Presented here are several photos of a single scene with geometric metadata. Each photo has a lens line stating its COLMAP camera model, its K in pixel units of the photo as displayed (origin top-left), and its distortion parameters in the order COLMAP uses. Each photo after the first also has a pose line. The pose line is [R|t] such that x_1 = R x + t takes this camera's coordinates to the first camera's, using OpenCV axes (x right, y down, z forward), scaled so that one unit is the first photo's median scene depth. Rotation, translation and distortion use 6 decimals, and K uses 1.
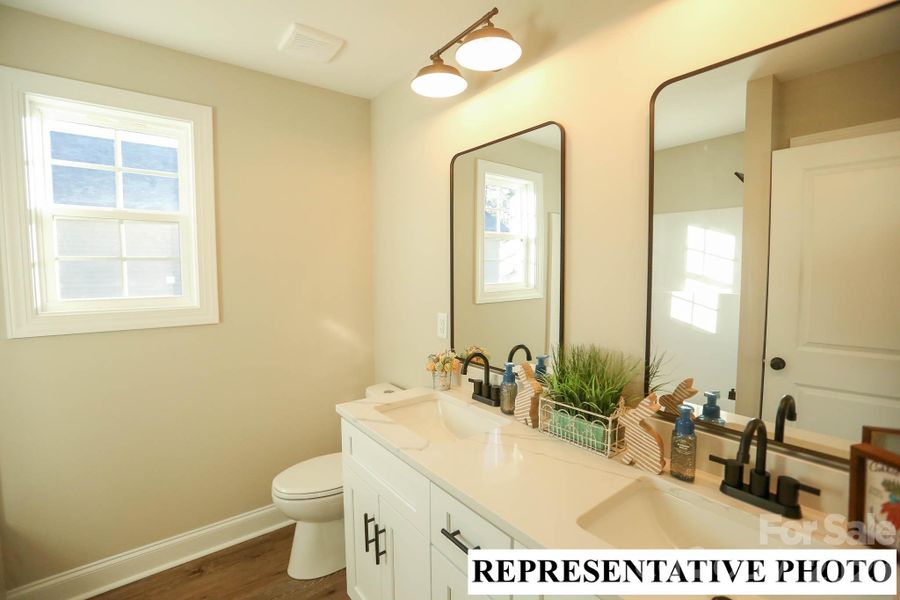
lens RADIAL K [[409.7, 0, 452.9], [0, 409.7, 296.2], [0, 0, 1]] dist [-0.075957, 0.024729]
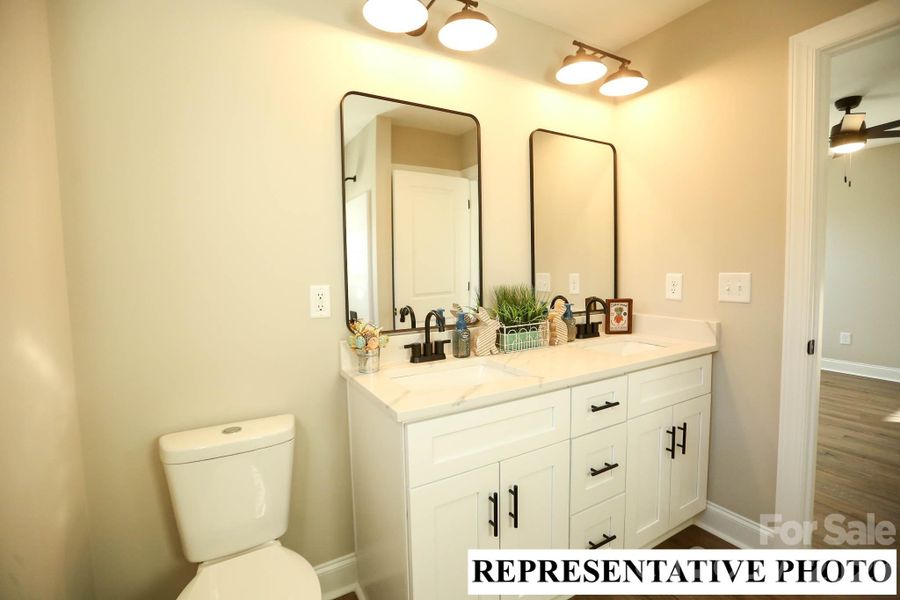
lens RADIAL K [[409.7, 0, 452.9], [0, 409.7, 296.2], [0, 0, 1]] dist [-0.075957, 0.024729]
pose [[0.118679, -0.062729, 0.990949, -1.063974], [0.083107, 0.995128, 0.053040, 0.062307], [-0.989449, 0.076060, 0.123314, 0.949529]]
